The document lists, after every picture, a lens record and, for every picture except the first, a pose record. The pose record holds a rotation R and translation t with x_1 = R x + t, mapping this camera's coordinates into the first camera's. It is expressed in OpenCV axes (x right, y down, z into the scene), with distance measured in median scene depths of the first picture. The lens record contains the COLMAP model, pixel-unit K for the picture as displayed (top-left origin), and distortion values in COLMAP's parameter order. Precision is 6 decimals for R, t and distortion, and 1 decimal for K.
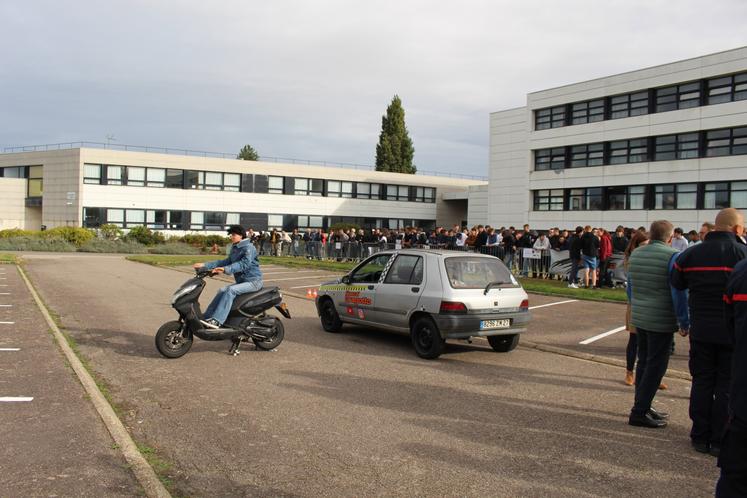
lens RADIAL K [[618.9, 0, 373.5], [0, 618.9, 249.0], [0, 0, 1]] dist [-0.164463, 0.149206]
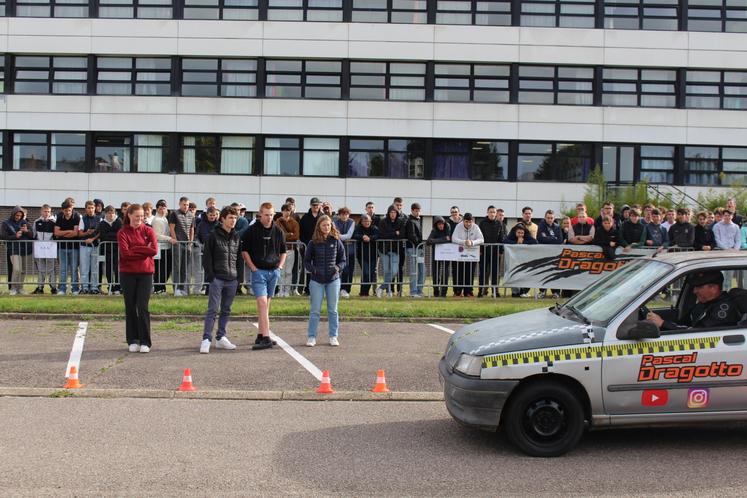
lens RADIAL K [[953.3, 0, 373.5], [0, 953.3, 249.0], [0, 0, 1]] dist [-0.079160, 0.053340]
pose [[0.547174, -0.033244, 0.836359, -0.266160], [0.017623, 0.999447, 0.028197, -0.011268], [-0.836833, -0.000690, 0.547457, 0.298004]]
